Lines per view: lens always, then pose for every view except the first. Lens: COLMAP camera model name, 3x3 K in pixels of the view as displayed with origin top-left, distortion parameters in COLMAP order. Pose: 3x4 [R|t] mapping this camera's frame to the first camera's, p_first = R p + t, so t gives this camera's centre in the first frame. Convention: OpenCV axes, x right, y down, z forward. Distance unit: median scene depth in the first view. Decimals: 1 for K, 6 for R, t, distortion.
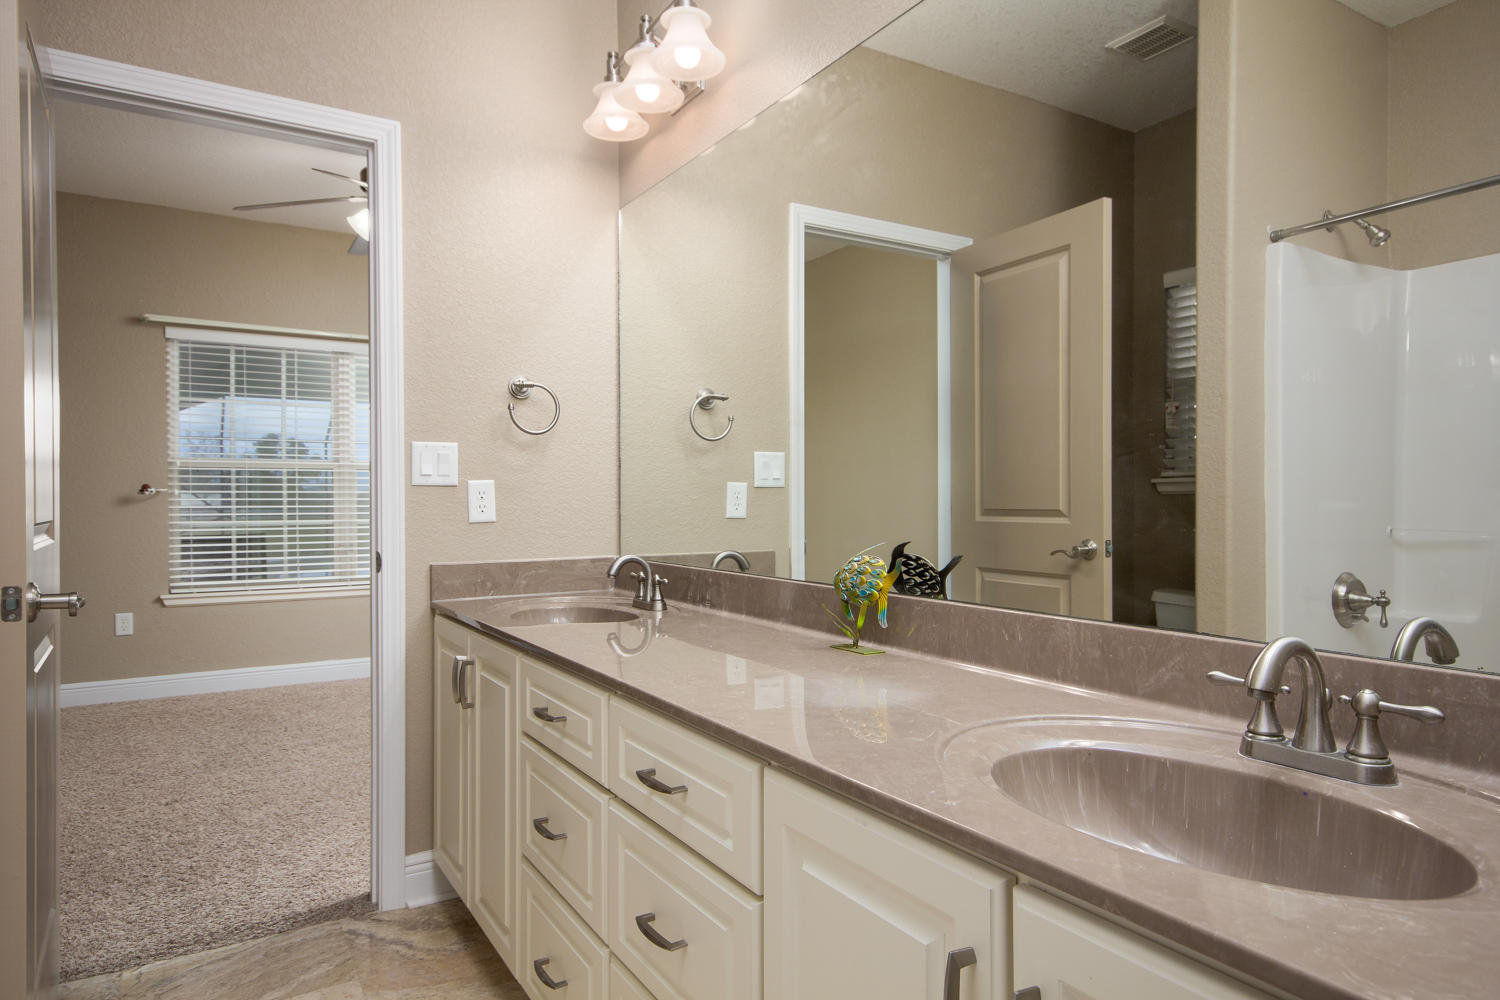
lens RADIAL K [[922.7, 0, 759.4], [0, 922.7, 495.8], [0, 0, 1]] dist [-0.002864, -0.000174]
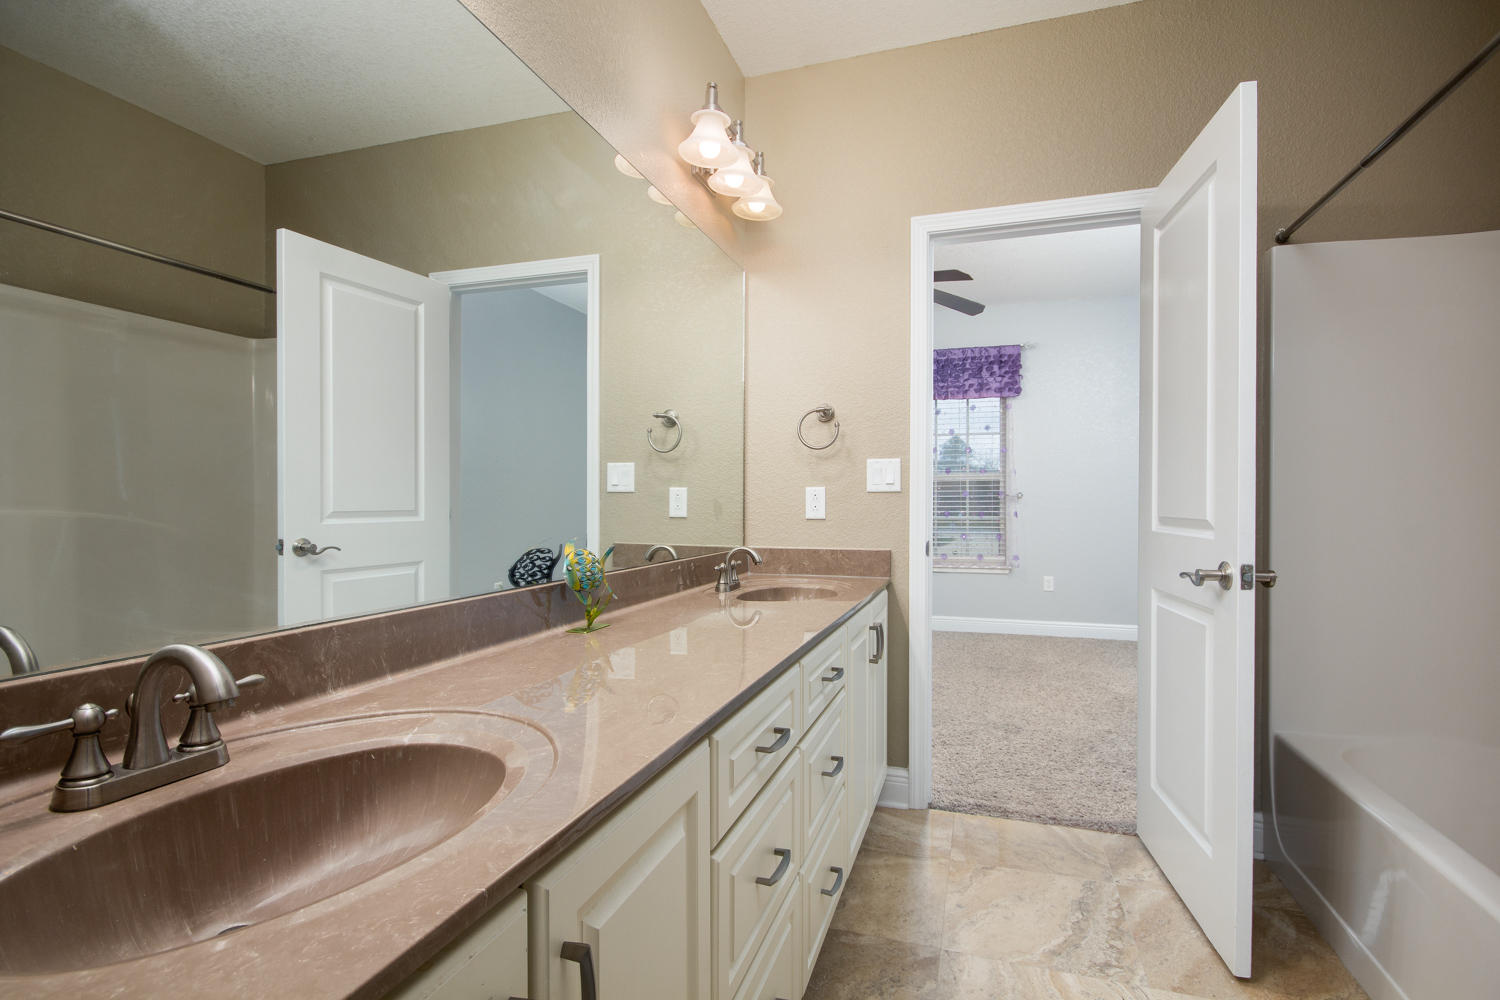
lens RADIAL K [[746.9, 0, 749.8], [0, 746.9, 498.4], [0, 0, 1]] dist [0.009125, -0.001797]
pose [[0.628729, 0.002347, -0.777621, 0.588677], [-0.001762, 0.999997, 0.001593, -0.002752], [0.777623, 0.000369, 0.628731, 0.336506]]
